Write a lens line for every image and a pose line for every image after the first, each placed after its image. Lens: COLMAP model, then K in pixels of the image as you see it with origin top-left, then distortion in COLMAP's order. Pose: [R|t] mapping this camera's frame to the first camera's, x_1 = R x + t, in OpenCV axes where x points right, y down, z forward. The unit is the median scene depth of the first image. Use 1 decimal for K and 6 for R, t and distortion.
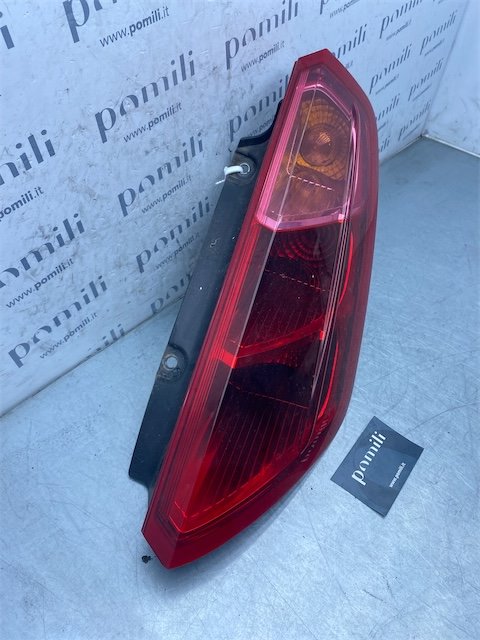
lens RADIAL K [[505.0, 0, 249.9], [0, 505.0, 316.0], [0, 0, 1]] dist [-0.007873, 0.002194]
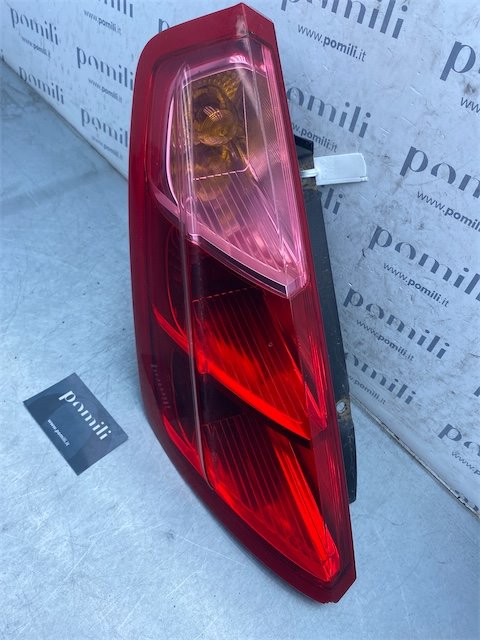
lens RADIAL K [[505.0, 0, 243.8], [0, 505.0, 315.5], [0, 0, 1]] dist [-0.007873, 0.002194]
pose [[-0.037722, 0.730559, -0.681807, 0.784710], [-0.878397, 0.301061, 0.371187, -0.527572], [0.476440, 0.612900, 0.630364, 0.489135]]
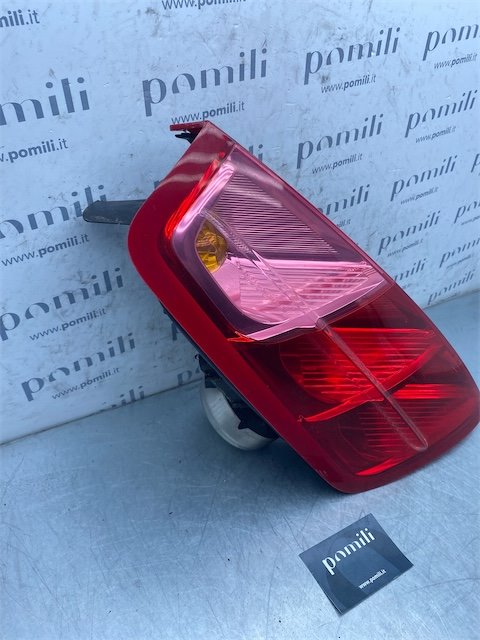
lens RADIAL K [[505.0, 0, 245.6], [0, 505.0, 317.0], [0, 0, 1]] dist [-0.007873, 0.002194]
pose [[0.957991, 0.209626, -0.195729, 0.127217], [-0.244724, 0.953344, -0.176765, 0.013577], [0.149542, 0.217239, 0.964595, 0.048619]]
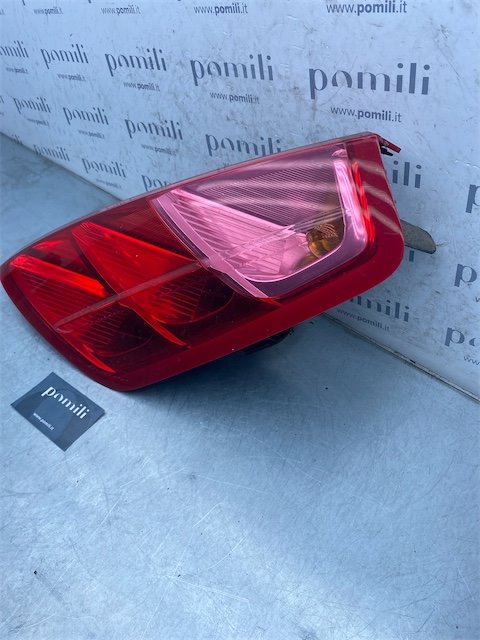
lens RADIAL K [[505.0, 0, 242.5], [0, 505.0, 327.2], [0, 0, 1]] dist [-0.007873, 0.002194]
pose [[-0.011175, 0.681300, -0.731919, 0.999896], [-0.692448, 0.522786, 0.497203, -0.680116], [0.721381, 0.512372, 0.465923, 0.717303]]
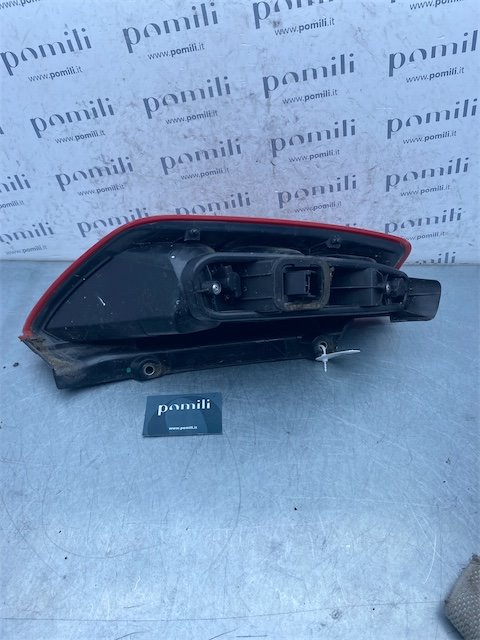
lens RADIAL K [[505.0, 0, 241.2], [0, 505.0, 315.9], [0, 0, 1]] dist [-0.007873, 0.002194]
pose [[0.634744, 0.446677, -0.630540, 1.051180], [-0.506003, 0.856979, 0.097710, -0.102137], [0.584004, 0.257034, 0.769982, 0.097798]]
